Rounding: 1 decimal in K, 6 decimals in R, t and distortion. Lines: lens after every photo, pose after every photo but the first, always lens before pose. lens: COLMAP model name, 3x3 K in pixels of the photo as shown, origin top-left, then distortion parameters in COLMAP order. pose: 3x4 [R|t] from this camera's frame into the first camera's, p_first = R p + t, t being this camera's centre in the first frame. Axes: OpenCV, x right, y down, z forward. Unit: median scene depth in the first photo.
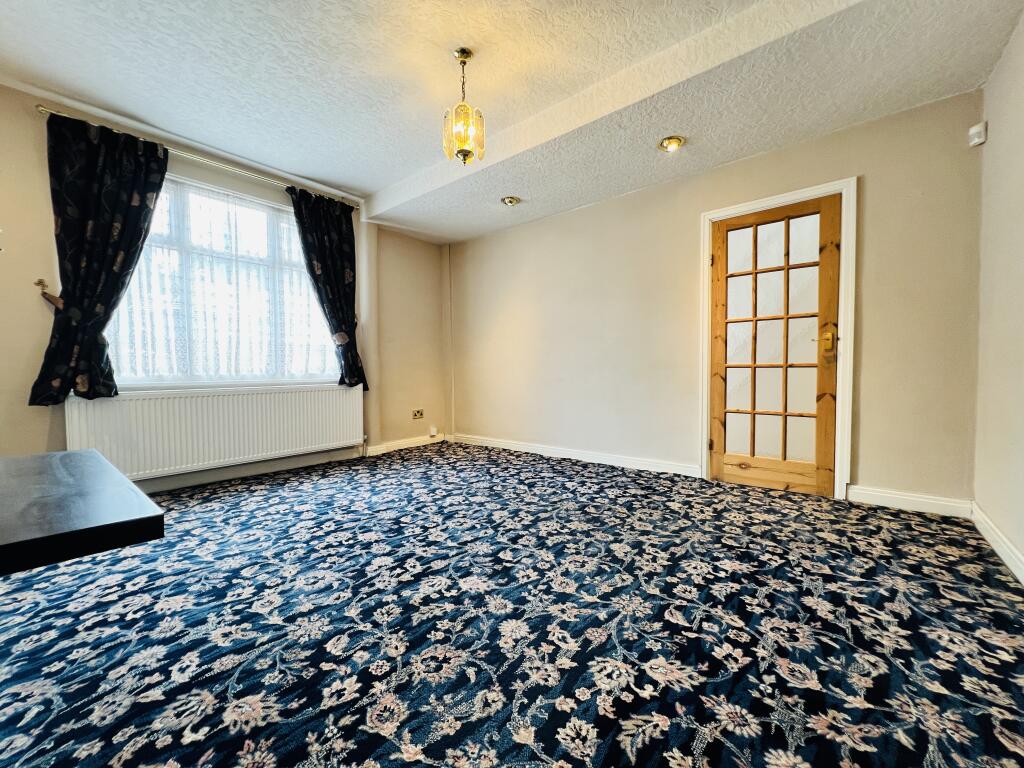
lens RADIAL K [[411.1, 0, 513.9], [0, 411.1, 386.9], [0, 0, 1]] dist [0.001069, 0.000134]
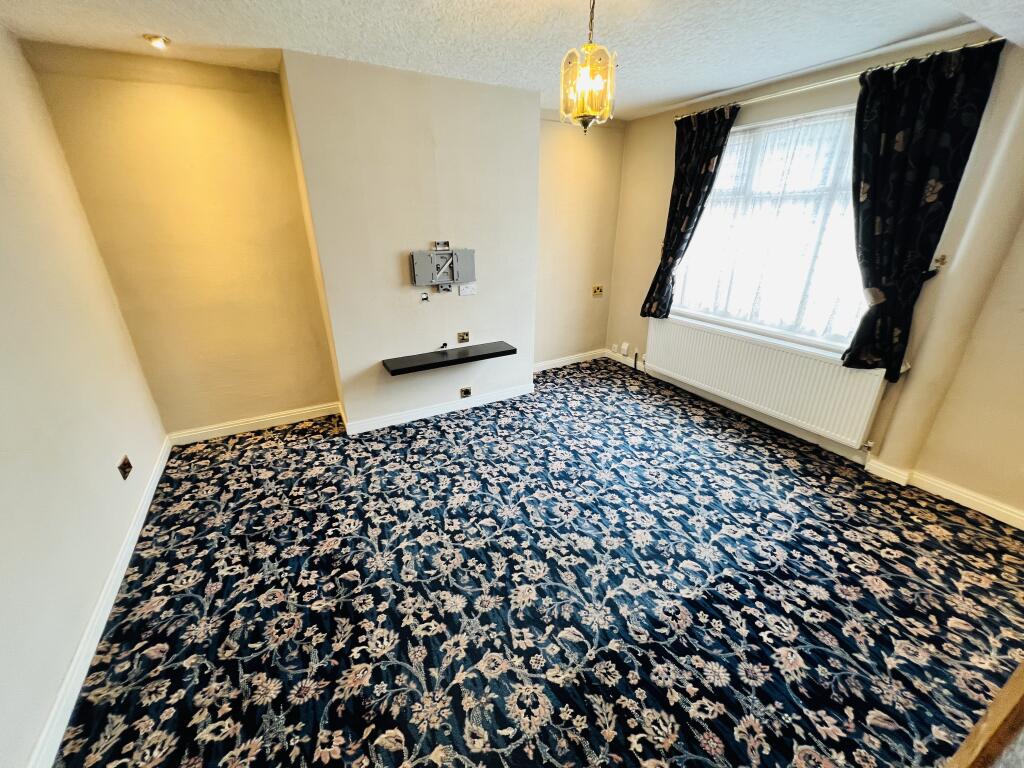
lens RADIAL K [[410.0, 0, 512.5], [0, 410.0, 386.2], [0, 0, 1]] dist [-0.001237, -0.000174]
pose [[-0.360124, 0.367480, -0.857479, 0.870403], [-0.030602, 0.914001, 0.404555, -0.479415], [0.932403, 0.171931, -0.317908, 1.381053]]
